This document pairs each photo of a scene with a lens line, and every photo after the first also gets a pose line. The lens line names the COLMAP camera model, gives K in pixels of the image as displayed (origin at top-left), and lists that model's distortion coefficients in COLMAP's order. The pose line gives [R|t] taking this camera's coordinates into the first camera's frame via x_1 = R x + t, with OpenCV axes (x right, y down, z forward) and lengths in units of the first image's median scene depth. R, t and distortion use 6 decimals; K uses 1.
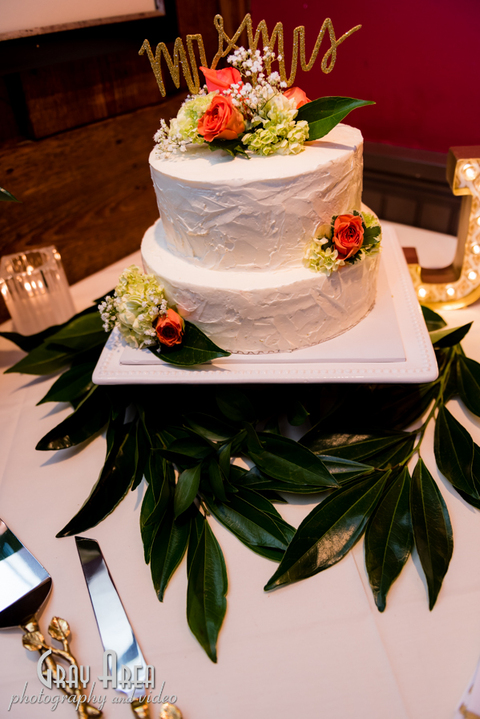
lens RADIAL K [[527.0, 0, 240.0], [0, 527.0, 359.5], [0, 0, 1]] dist [-0.066291, -0.004792]
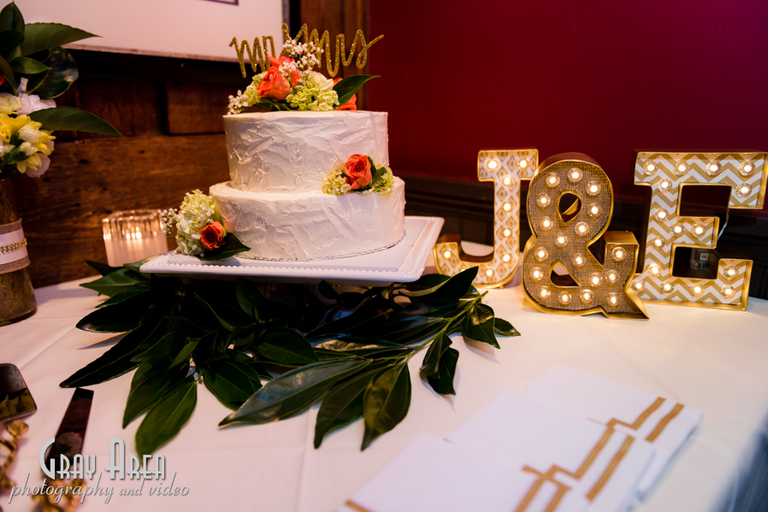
lens RADIAL K [[531.5, 0, 384.0], [0, 531.5, 256.0], [0, 0, 1]] dist [-0.004653, -0.001477]
pose [[0.993356, 0.091792, -0.069411, 0.368595], [-0.111507, 0.916873, -0.383288, 0.433950], [0.028459, 0.388481, 0.921017, -0.109435]]
